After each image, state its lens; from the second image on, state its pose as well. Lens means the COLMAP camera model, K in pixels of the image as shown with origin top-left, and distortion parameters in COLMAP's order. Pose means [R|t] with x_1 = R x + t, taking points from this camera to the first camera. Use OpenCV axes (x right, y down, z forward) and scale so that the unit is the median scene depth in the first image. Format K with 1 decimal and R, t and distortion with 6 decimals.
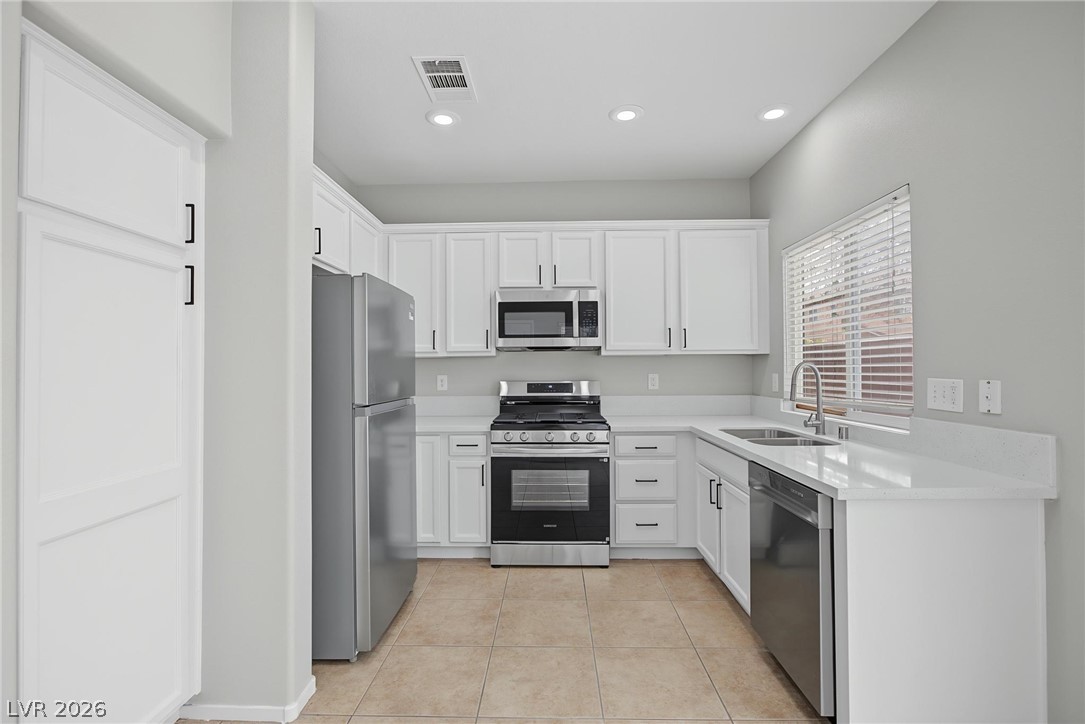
lens RADIAL K [[493.6, 0, 542.5], [0, 493.6, 362.0], [0, 0, 1]] dist [-0.004654, 0.000465]
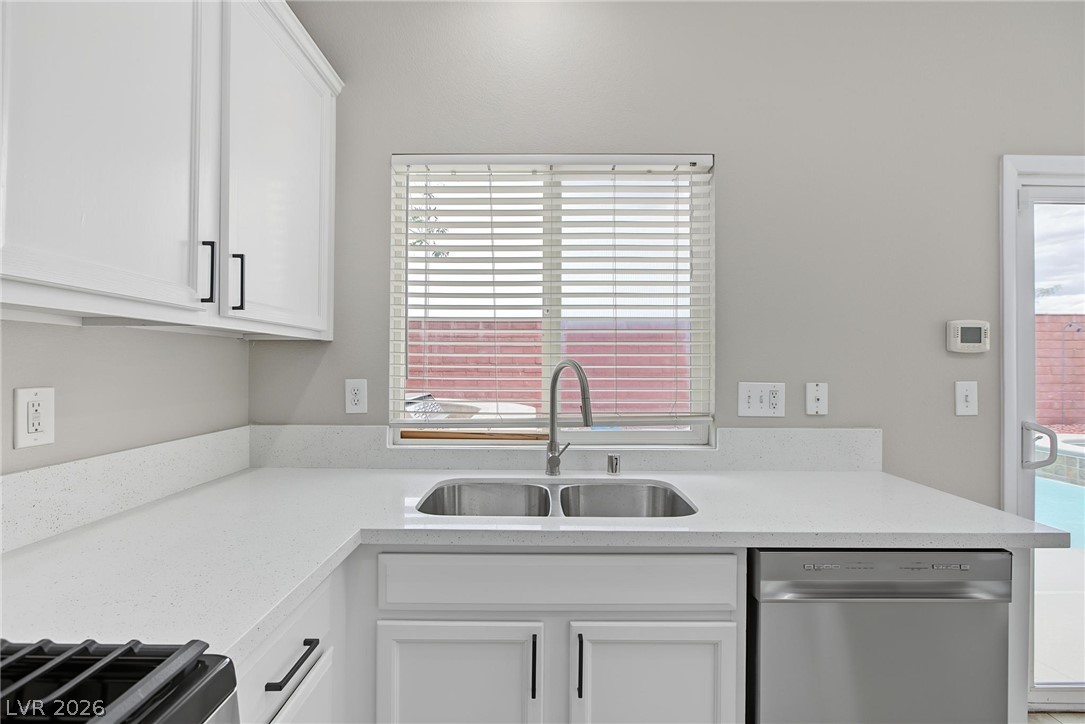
lens RADIAL K [[493.6, 0, 542.5], [0, 493.6, 362.0], [0, 0, 1]] dist [-0.004654, 0.000465]
pose [[-0.025112, 0.016423, 0.999550, -0.097403], [-0.016994, 0.999714, -0.016852, 0.016732], [-0.999540, -0.017410, -0.024826, 1.326123]]
